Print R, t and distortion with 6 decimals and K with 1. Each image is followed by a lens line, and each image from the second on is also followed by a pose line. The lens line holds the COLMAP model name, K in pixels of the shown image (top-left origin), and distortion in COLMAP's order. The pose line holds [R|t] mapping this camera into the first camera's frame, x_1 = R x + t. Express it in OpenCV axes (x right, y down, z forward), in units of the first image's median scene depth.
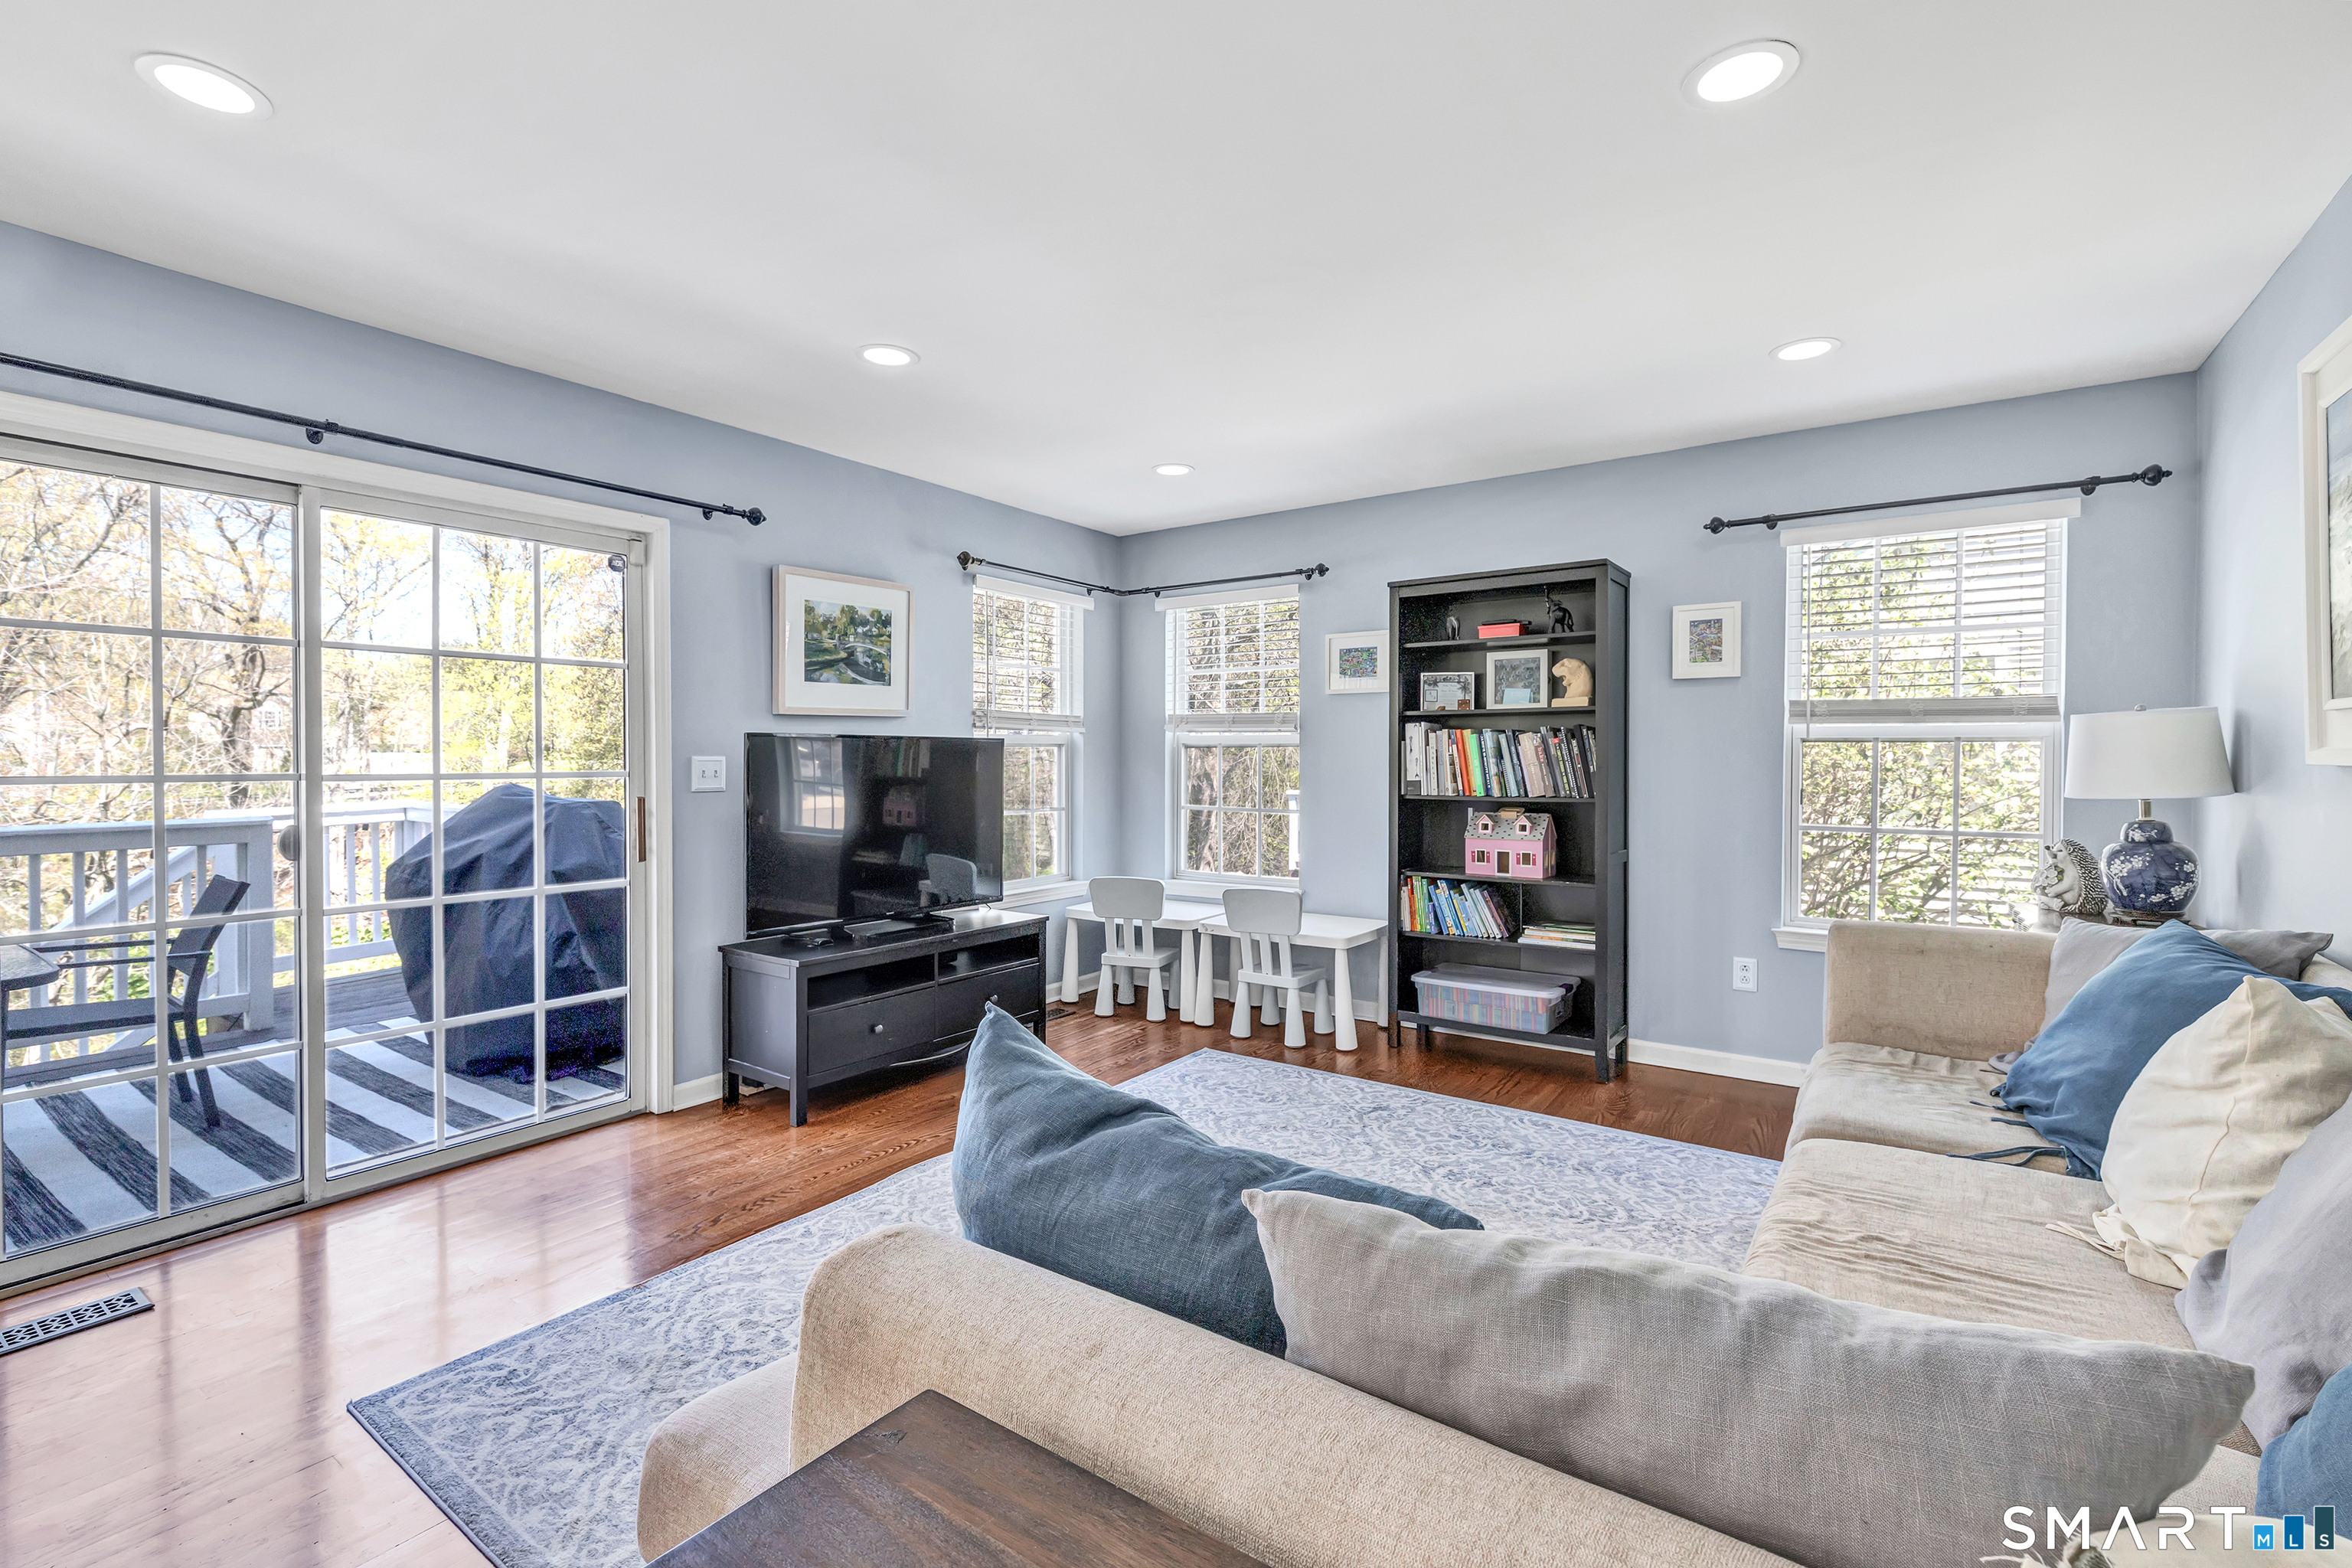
lens RADIAL K [[1052.6, 0, 1185.3], [0, 1052.6, 773.8], [0, 0, 1]] dist [-0.000136, 0.001563]
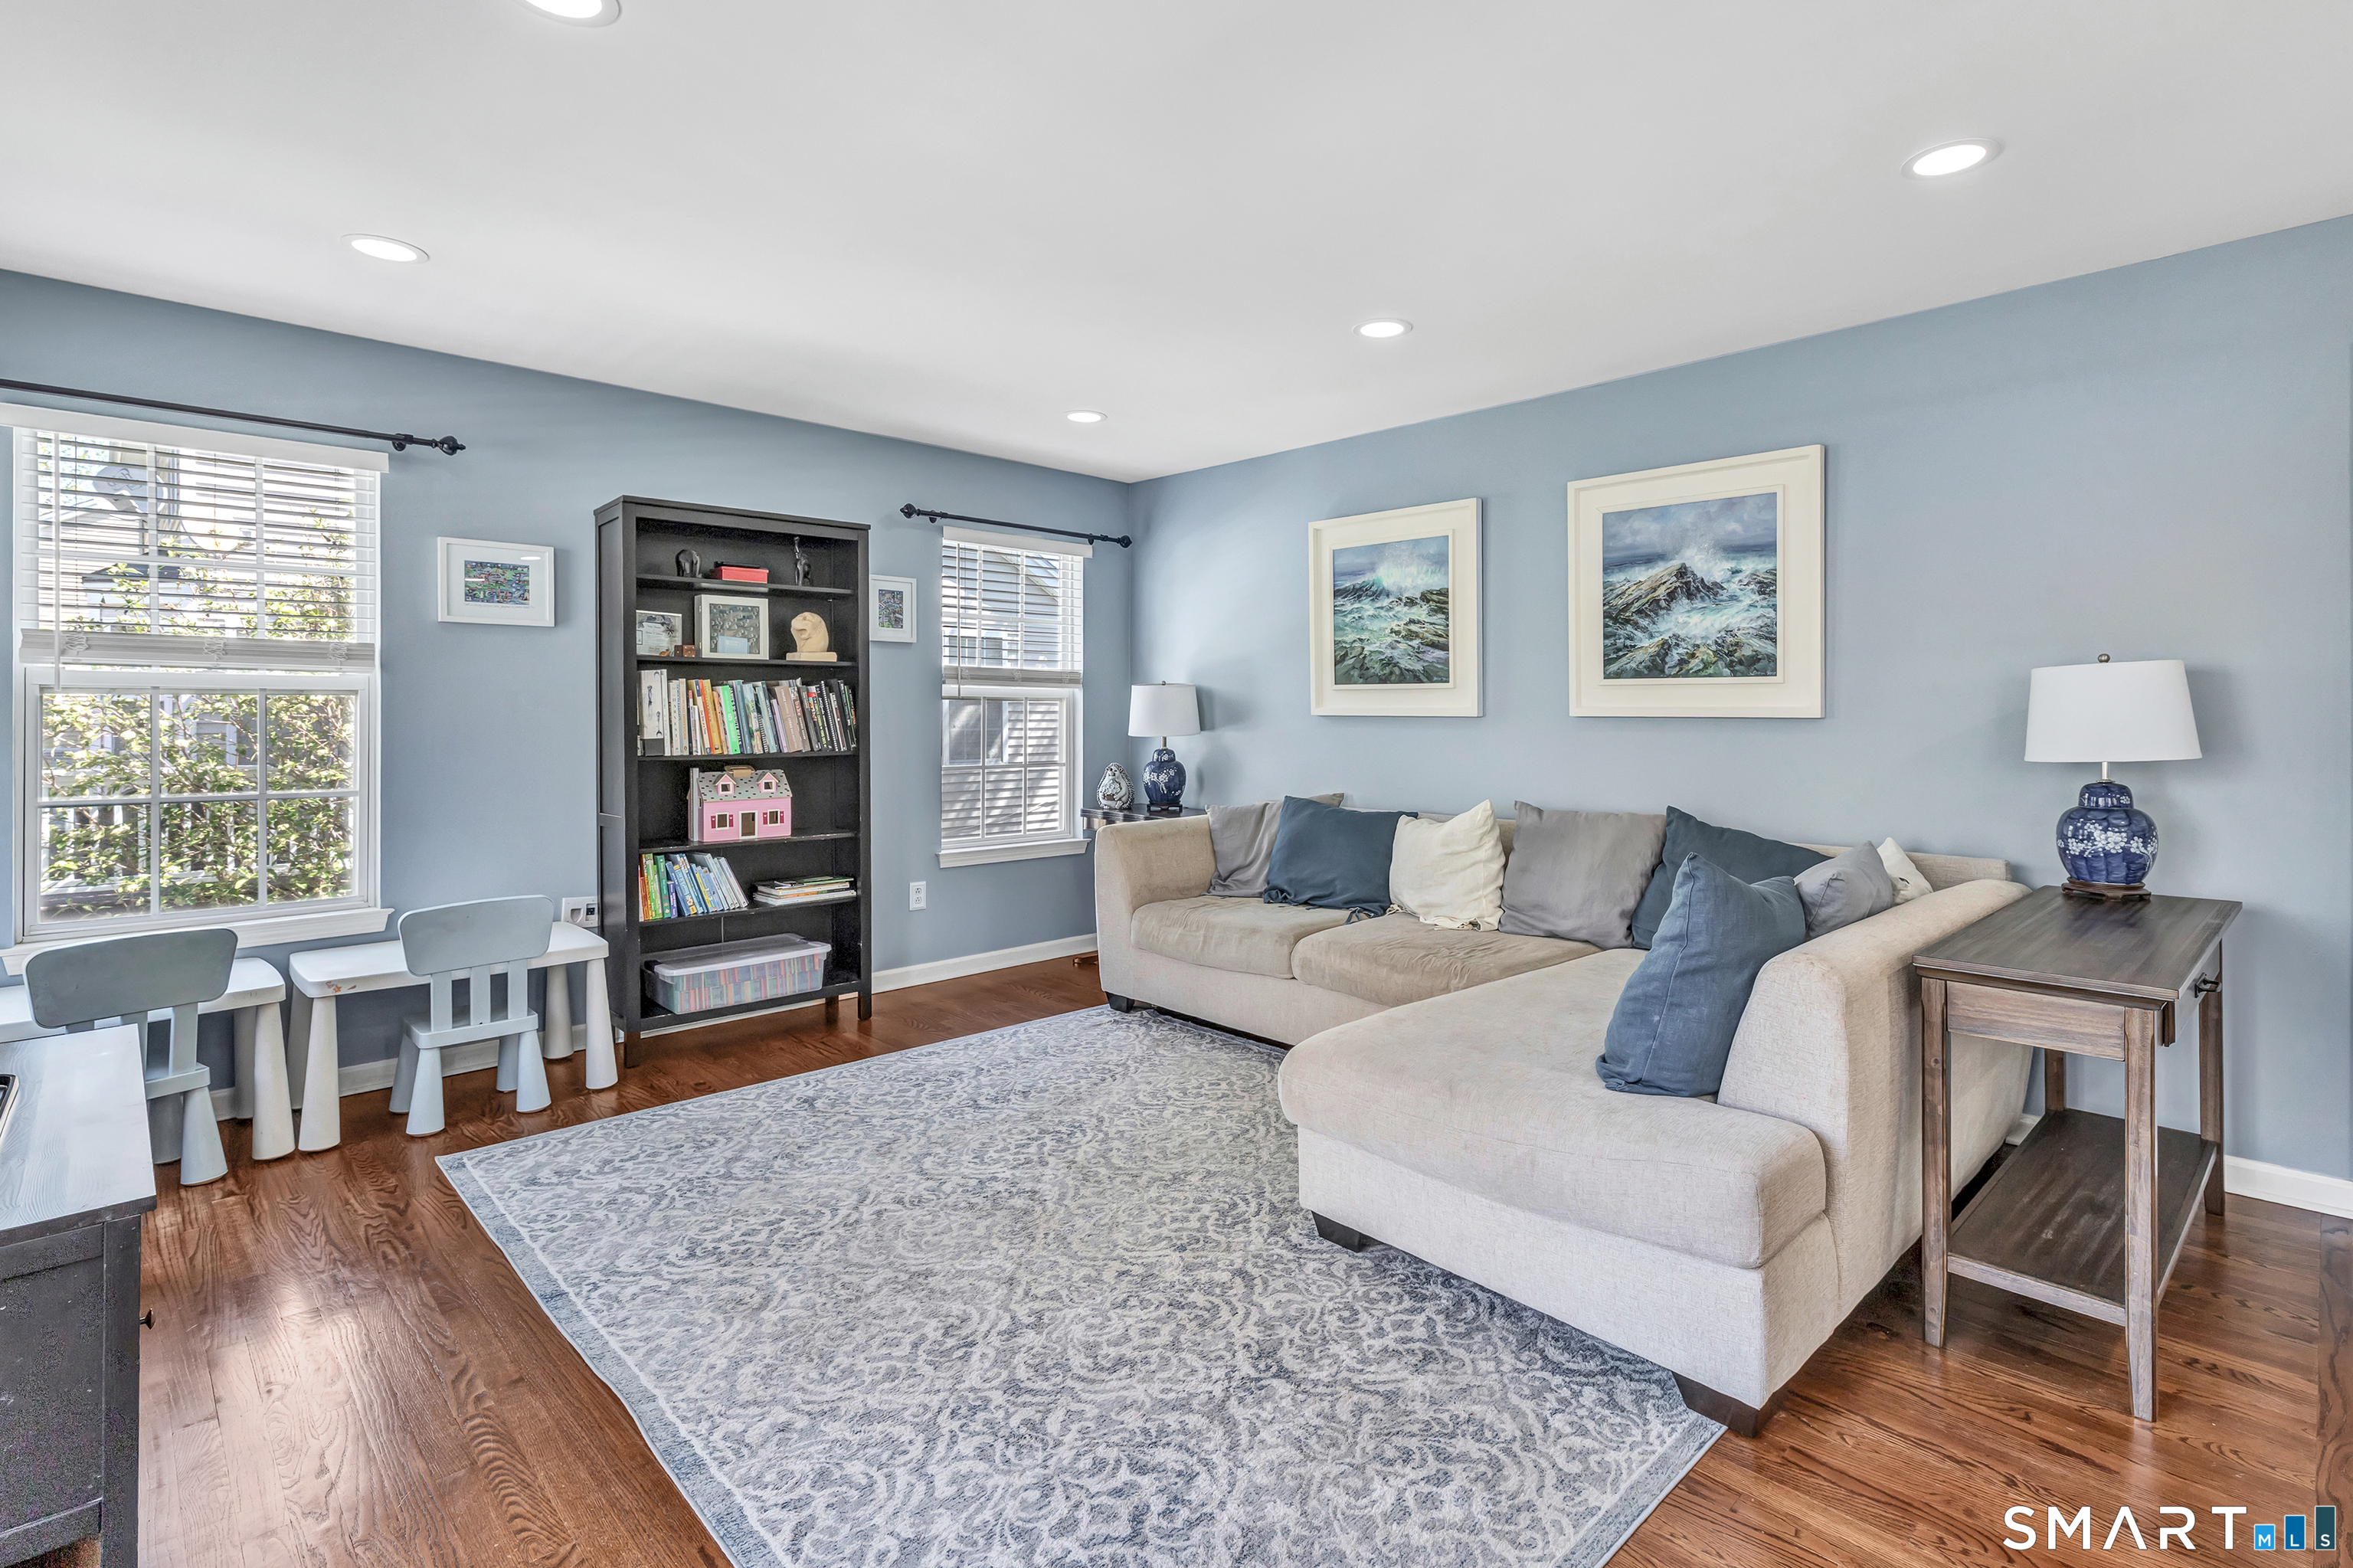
lens RADIAL K [[1096.2, 0, 1263.6], [0, 1096.2, 709.8], [0, 0, 1]] dist [0.005130, 0.000298]
pose [[0.166559, 0.003590, 0.986025, -0.589601], [0.016001, 0.999852, -0.006344, -0.003332], [-0.985902, 0.016834, 0.166477, 0.395471]]
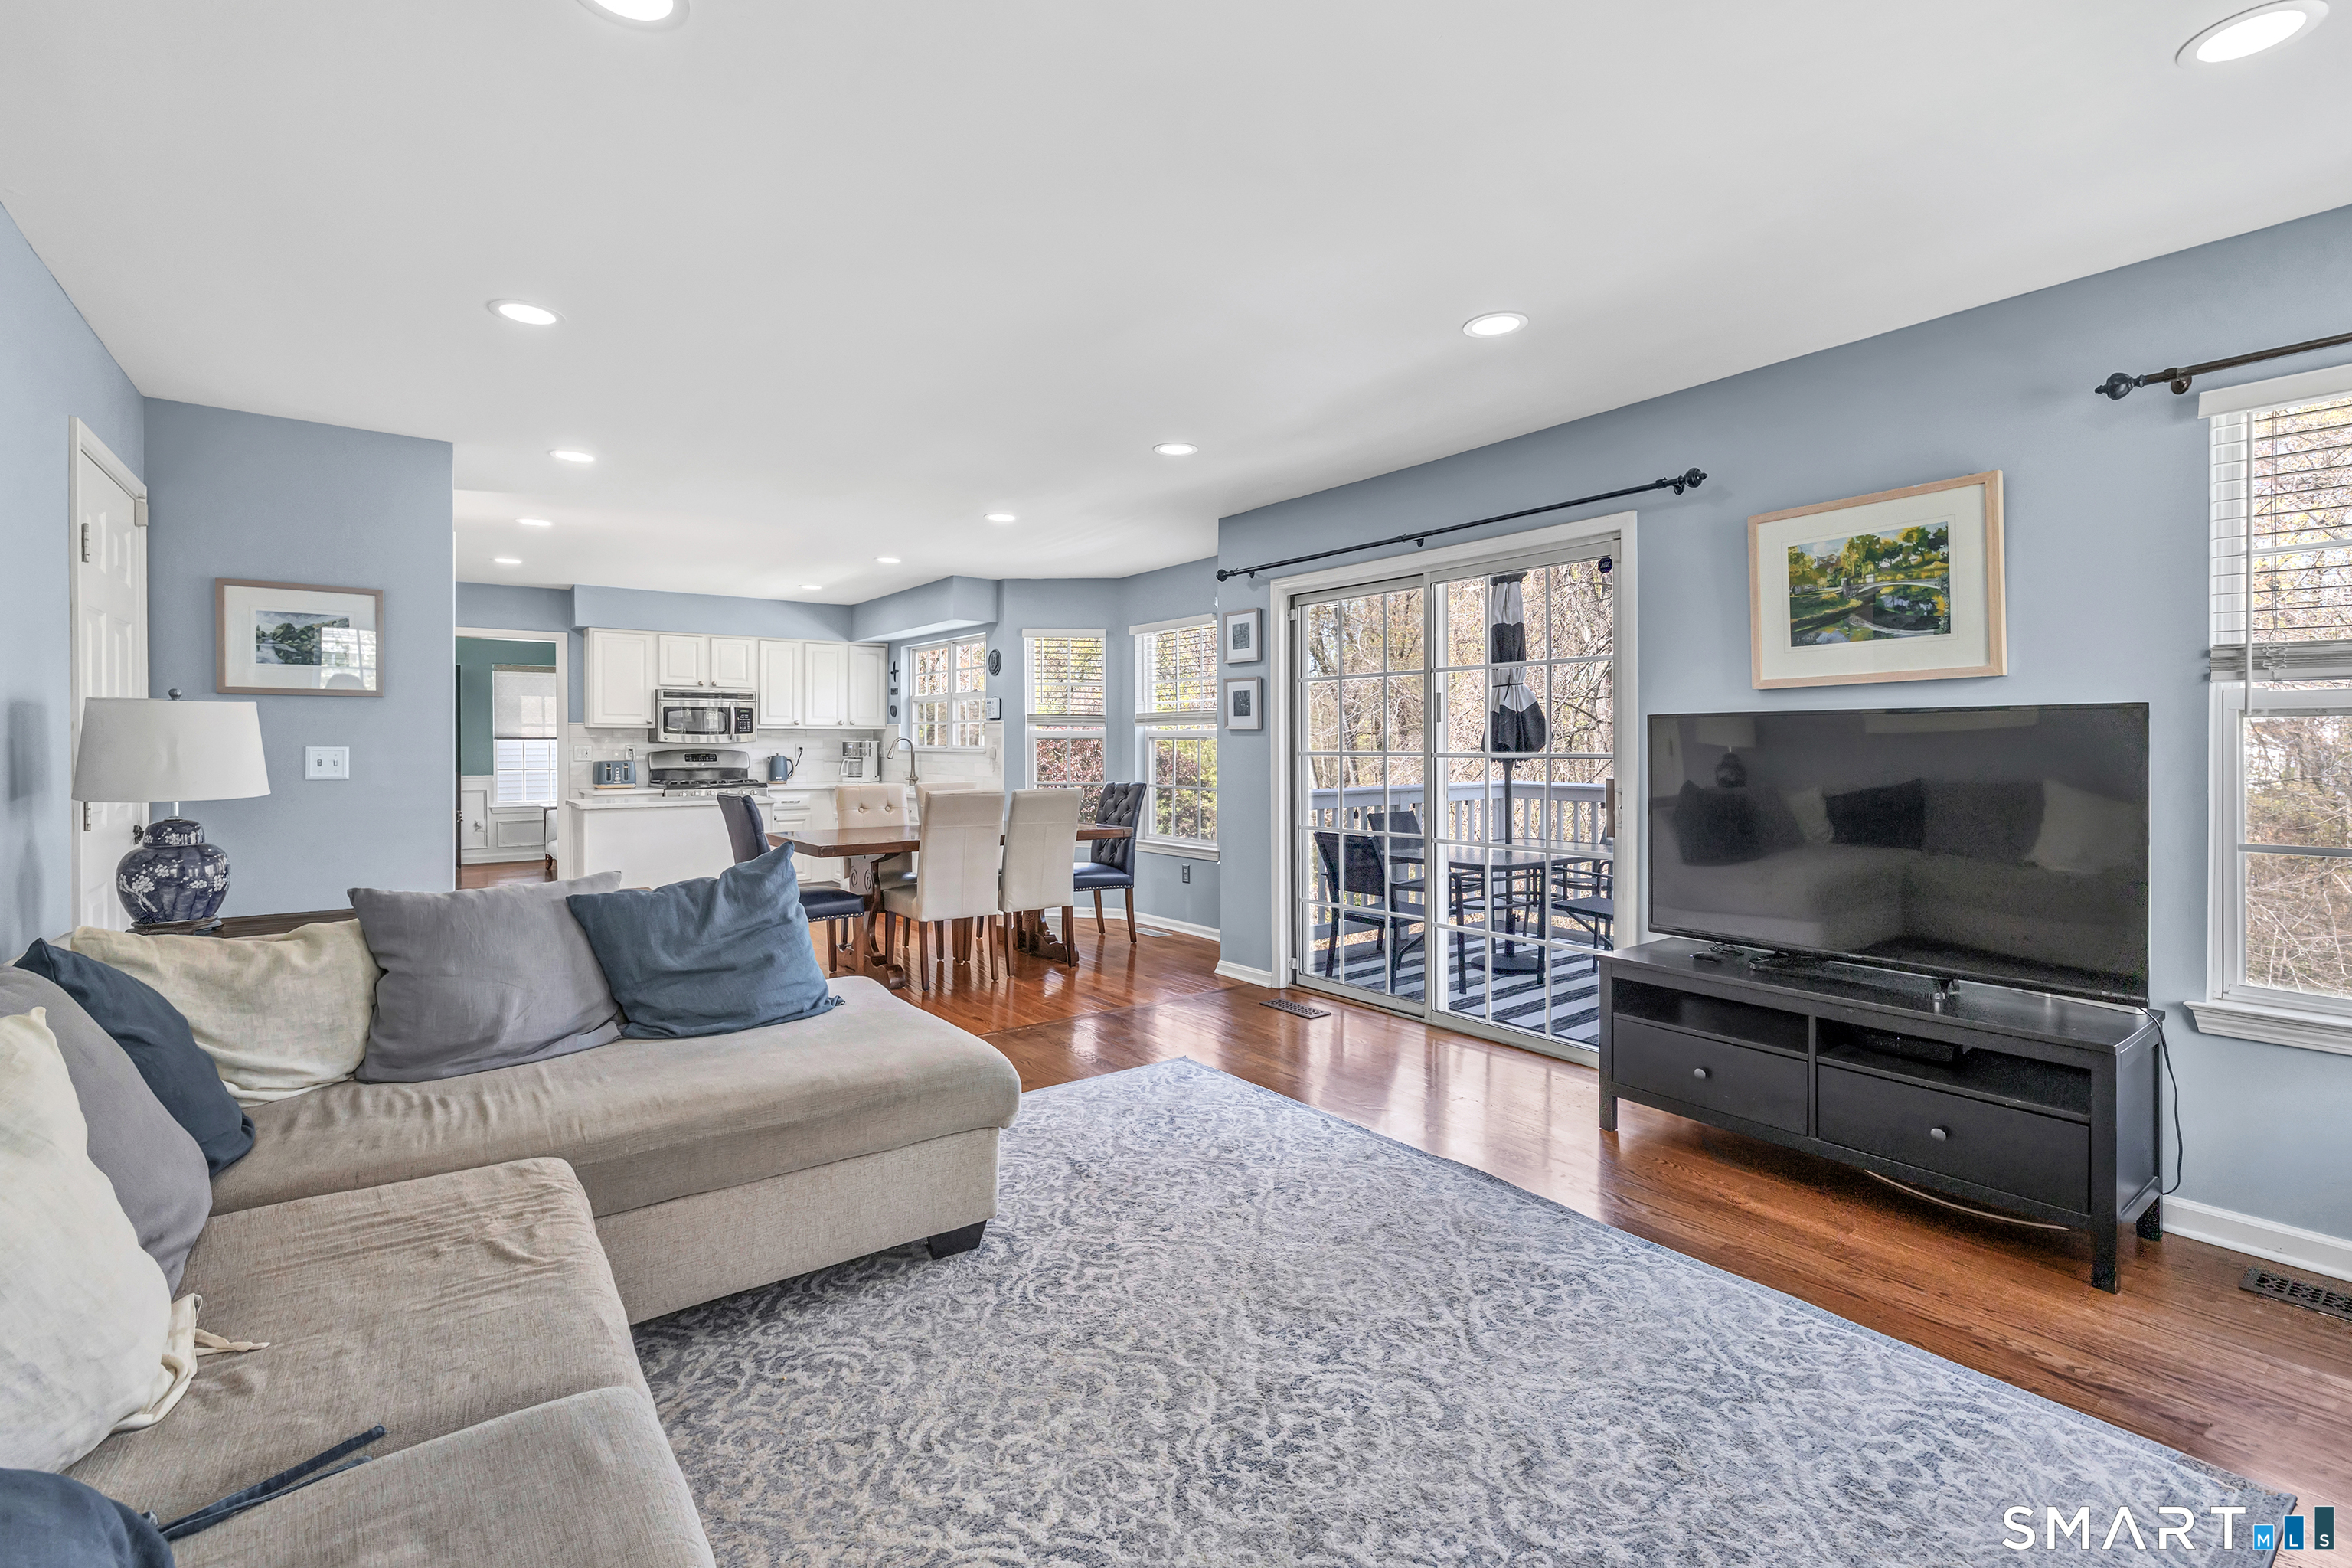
lens RADIAL K [[1052.6, 0, 1153.7], [0, 1052.6, 753.8], [0, 0, 1]] dist [-0.000136, 0.001563]
pose [[-0.347919, 0.011206, -0.937458, 0.540361], [-0.010616, 0.999817, 0.015892, -0.011711], [0.937464, 0.015481, -0.347737, 0.770869]]
